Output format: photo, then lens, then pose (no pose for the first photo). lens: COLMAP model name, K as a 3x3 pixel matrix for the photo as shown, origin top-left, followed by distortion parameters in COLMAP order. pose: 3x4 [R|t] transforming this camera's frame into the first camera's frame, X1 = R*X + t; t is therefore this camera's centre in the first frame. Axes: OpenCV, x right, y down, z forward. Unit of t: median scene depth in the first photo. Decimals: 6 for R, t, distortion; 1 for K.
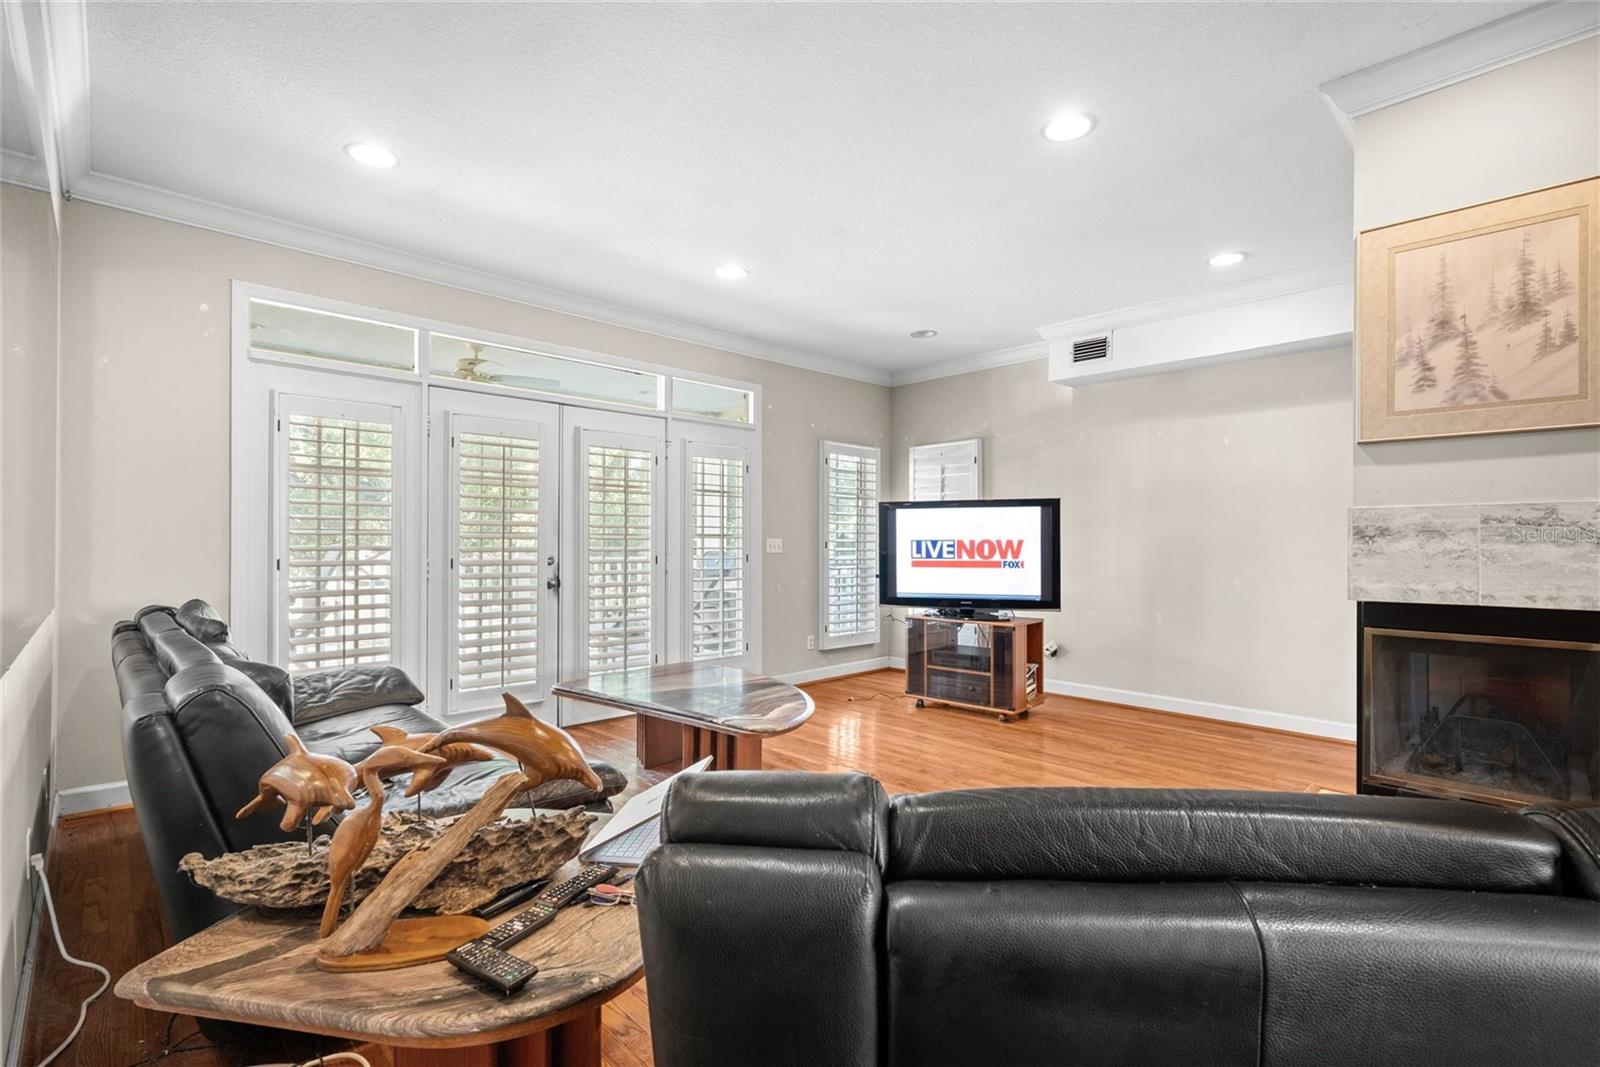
lens RADIAL K [[754.7, 0, 801.5], [0, 754.7, 541.7], [0, 0, 1]] dist [0.005098, 0.000865]
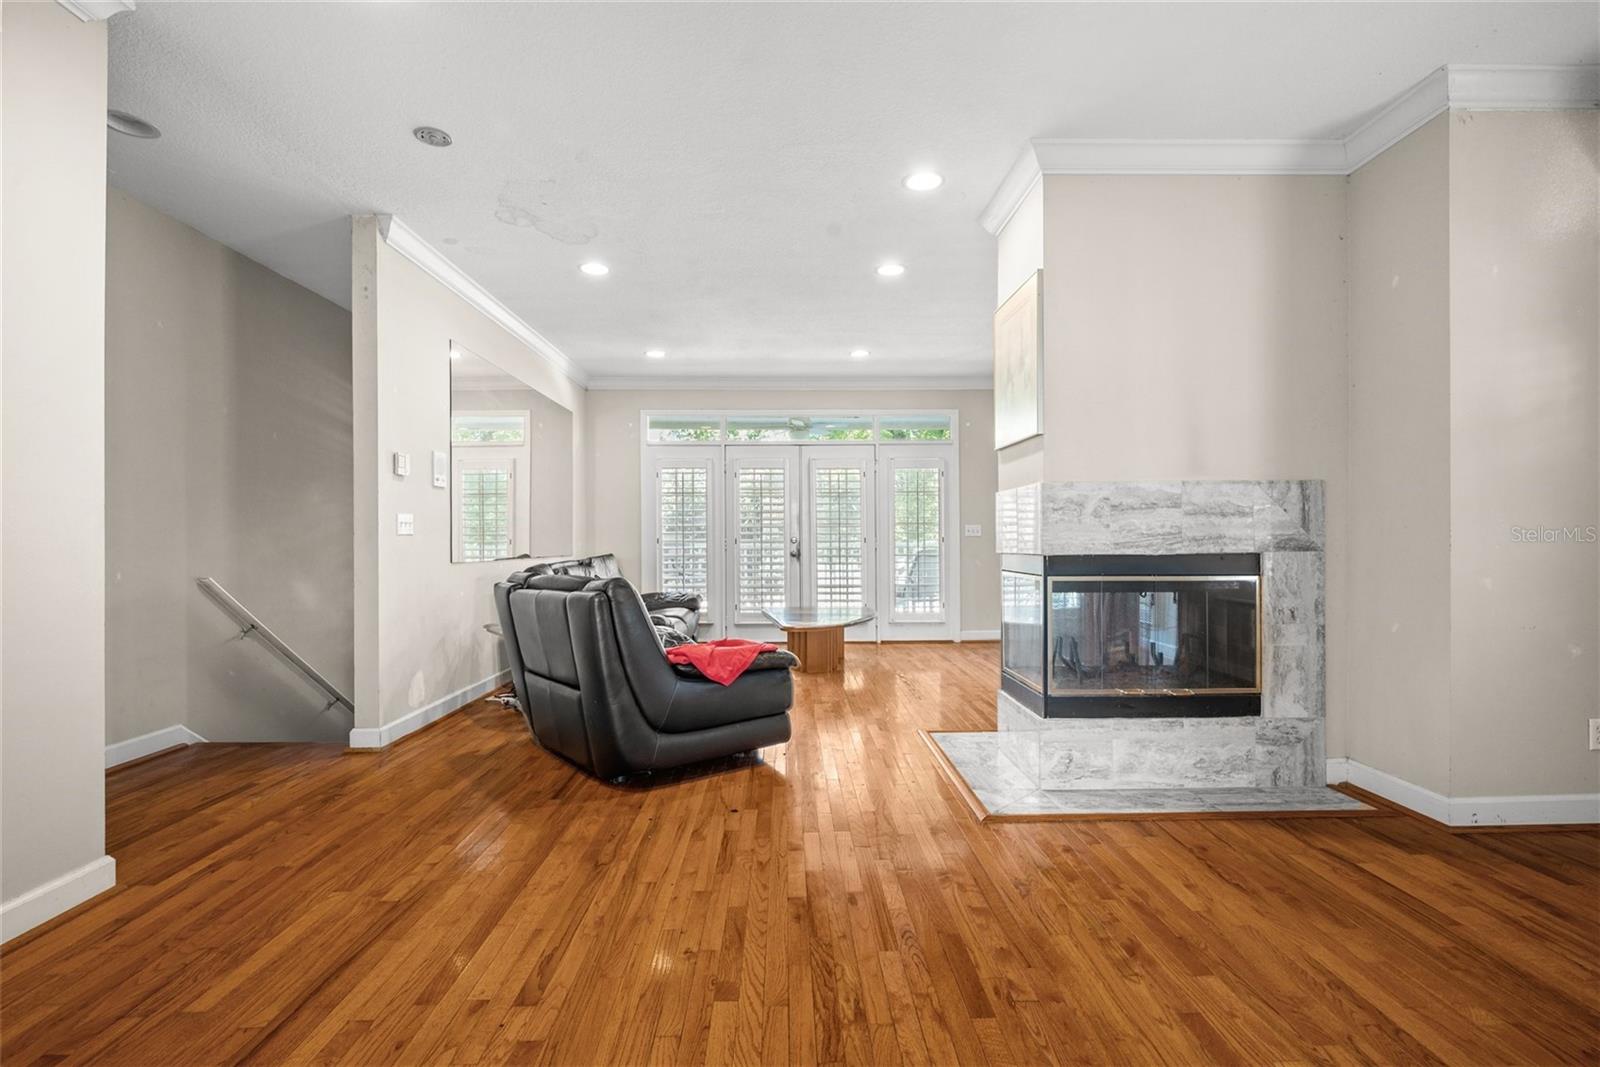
lens RADIAL K [[754.7, 0, 796.6], [0, 754.7, 531.7], [0, 0, 1]] dist [0.005098, 0.000865]
pose [[0.725588, -0.014089, -0.687985, 0.813416], [0.009680, 0.999900, -0.010267, 0.023437], [0.688061, 0.000790, 0.725652, -0.203578]]
